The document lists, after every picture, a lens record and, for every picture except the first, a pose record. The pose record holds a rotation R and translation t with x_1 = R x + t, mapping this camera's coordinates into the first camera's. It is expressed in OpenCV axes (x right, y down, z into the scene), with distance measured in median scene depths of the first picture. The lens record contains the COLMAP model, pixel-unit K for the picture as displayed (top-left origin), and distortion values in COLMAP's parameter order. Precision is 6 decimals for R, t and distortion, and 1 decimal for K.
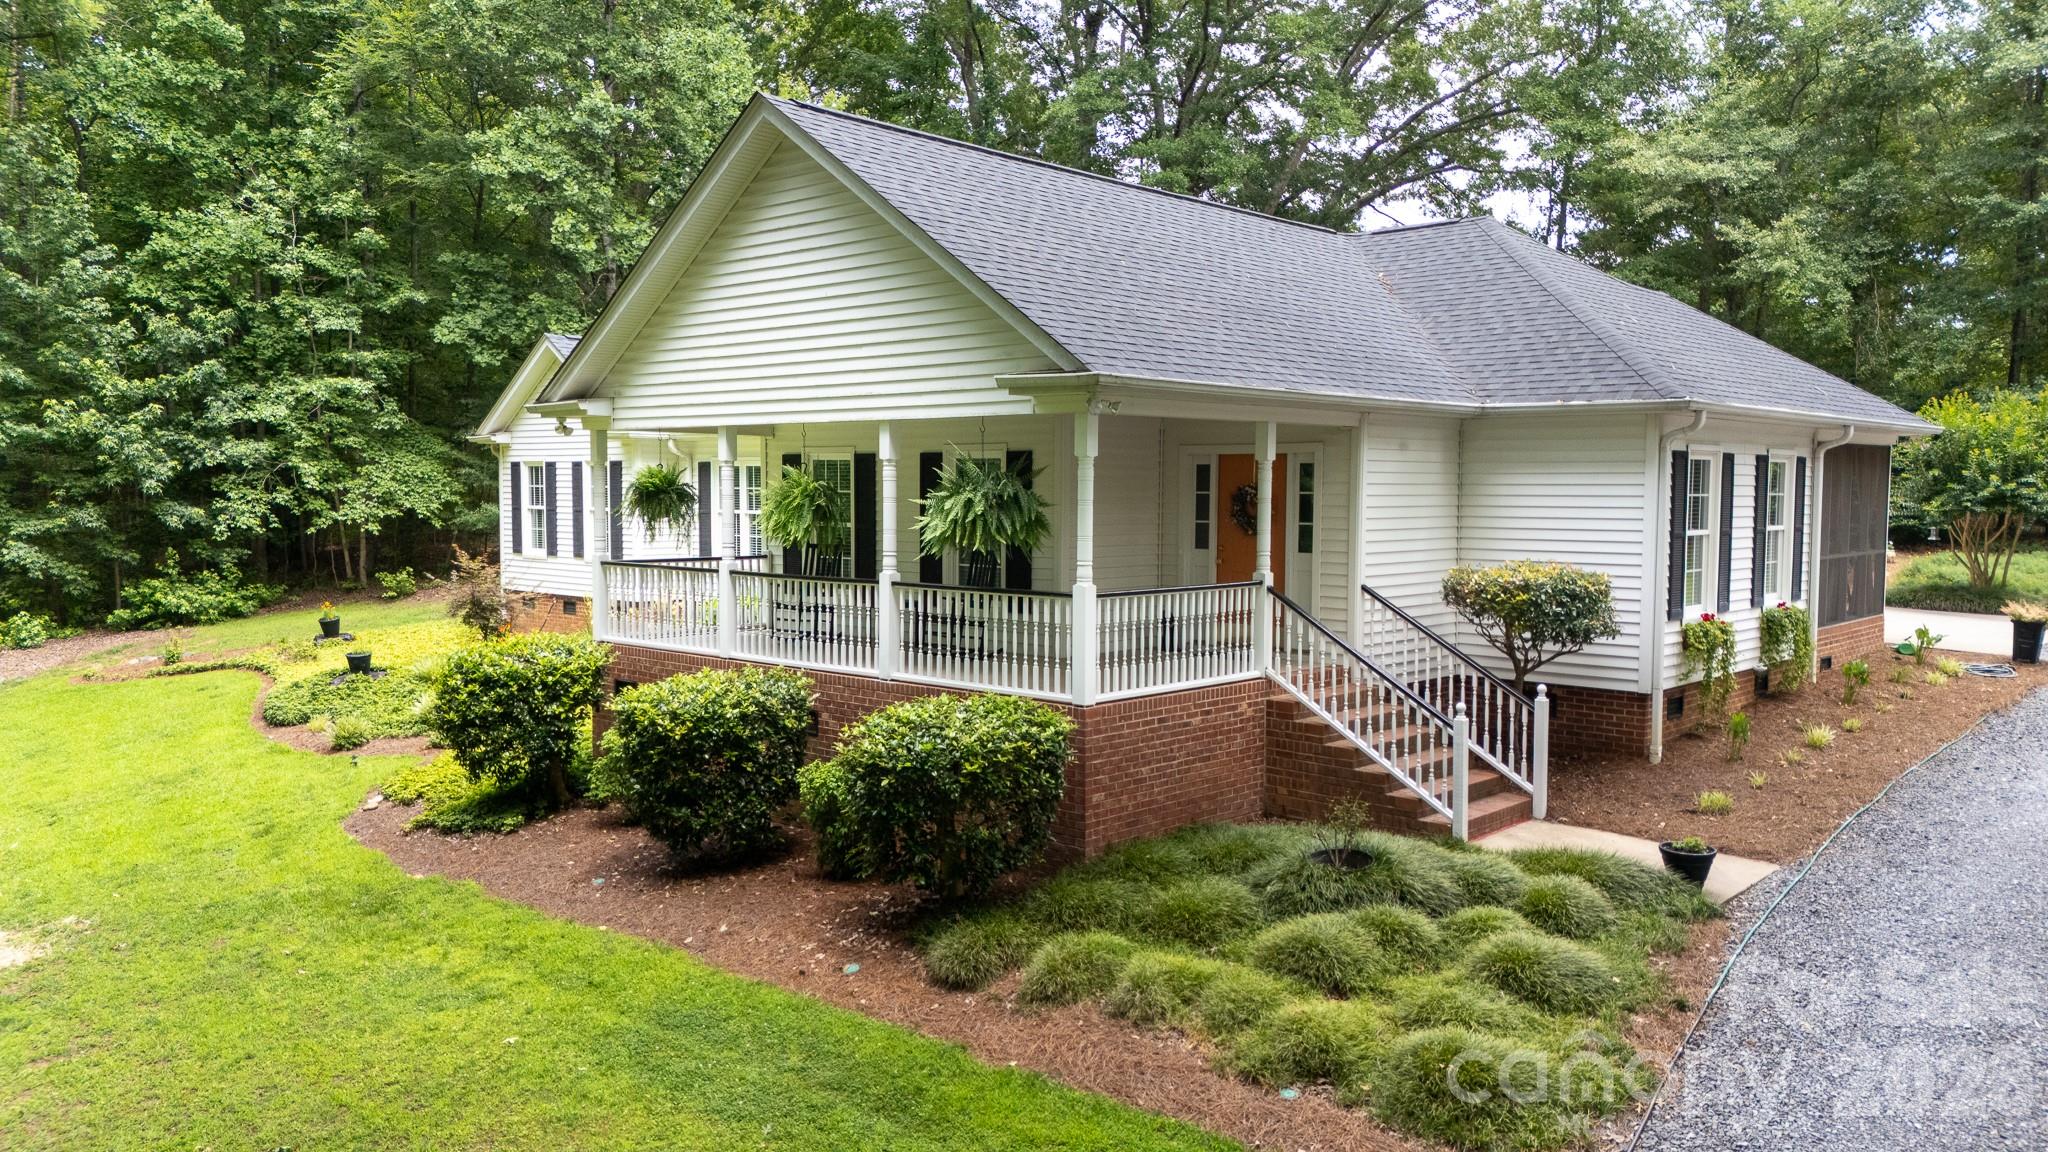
lens RADIAL K [[1492.6, 0, 1024.0], [0, 1492.6, 576.0], [0, 0, 1]] dist [0.104430, -0.136688]
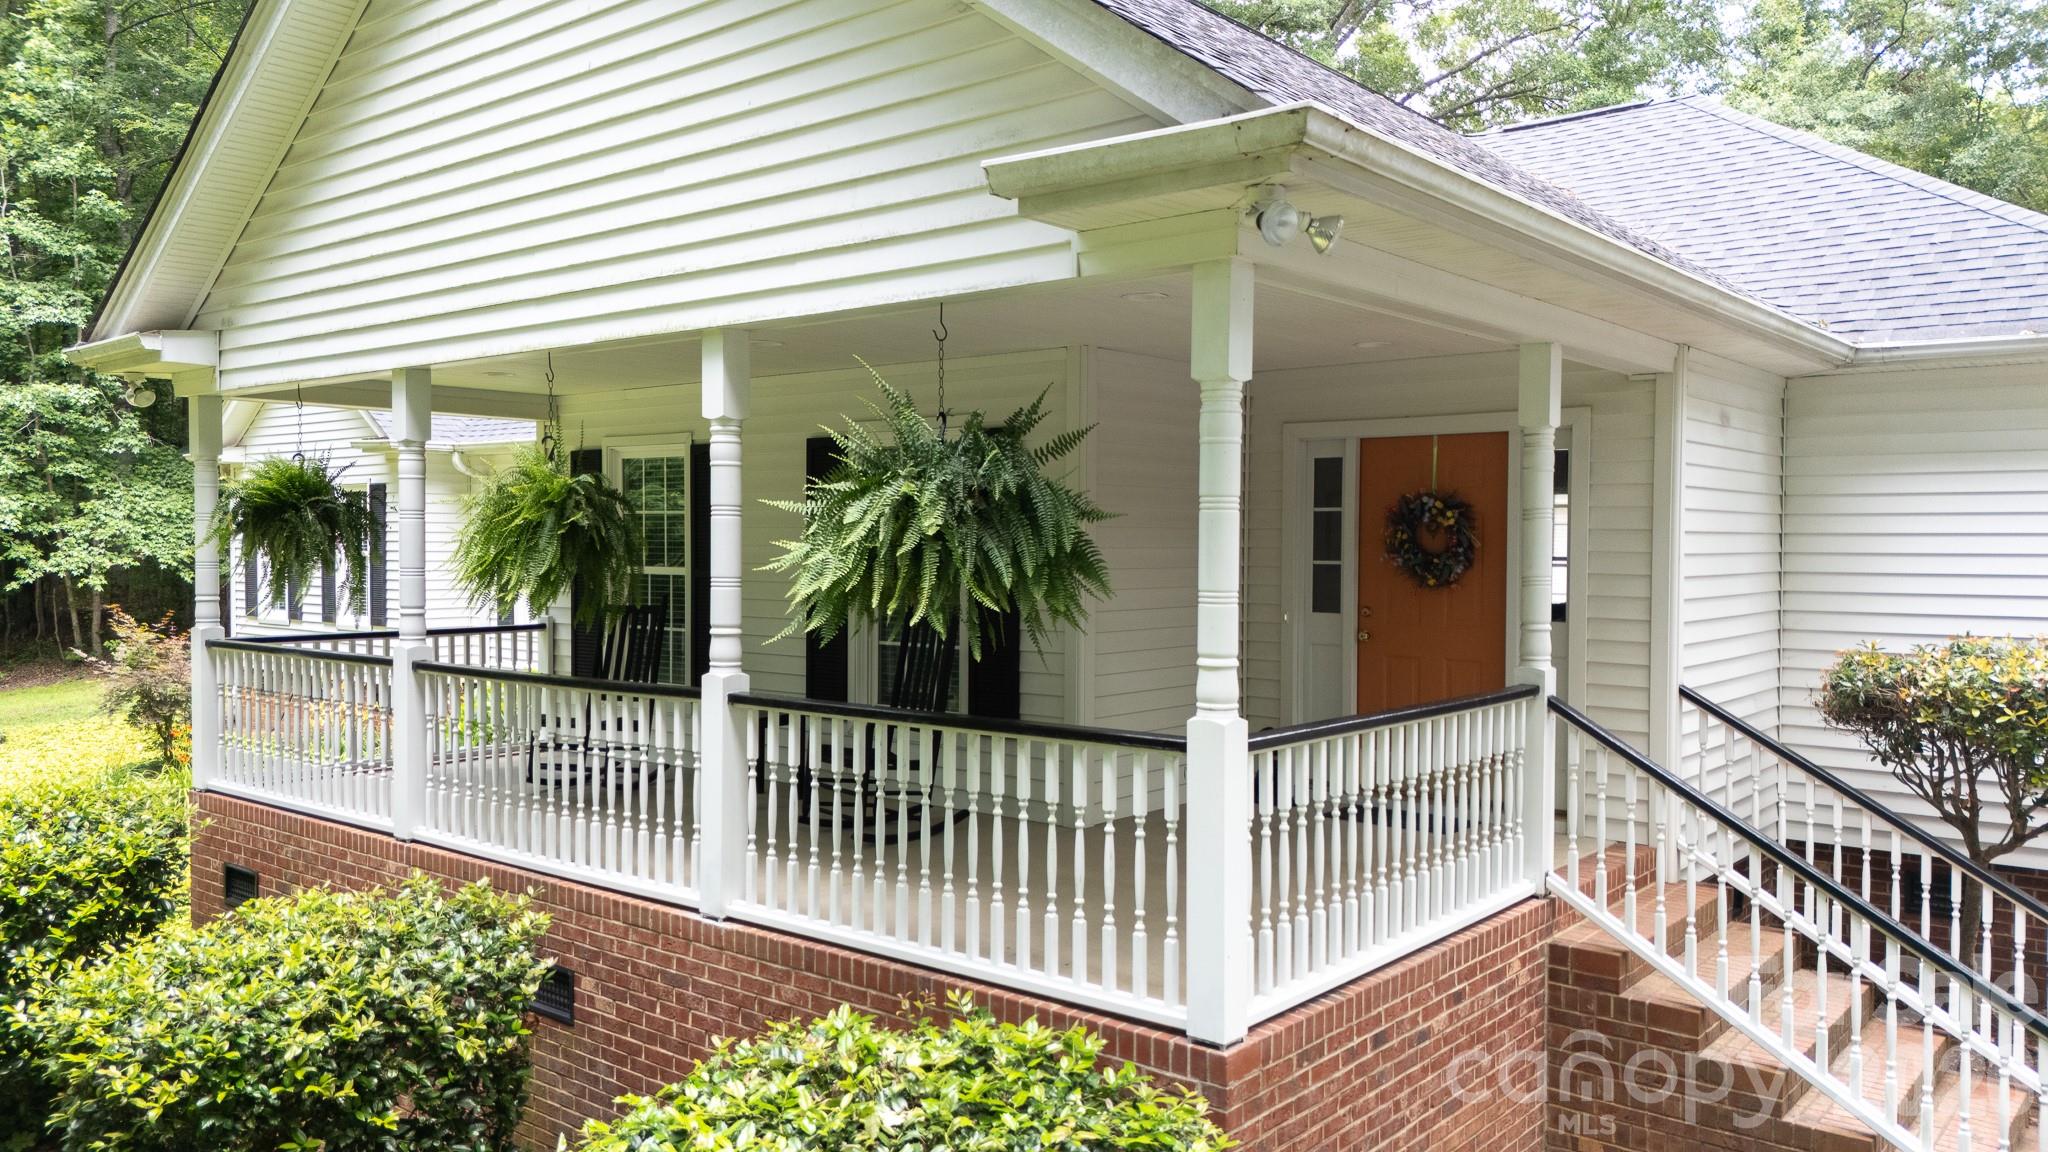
lens RADIAL K [[1492.6, 0, 1024.0], [0, 1492.6, 576.0], [0, 0, 1]] dist [0.104430, -0.136688]
pose [[0.998268, -0.002751, 0.058764, -0.024675], [0.004796, 0.999386, -0.034698, -0.013998], [-0.058633, 0.034920, 0.997669, 0.496167]]
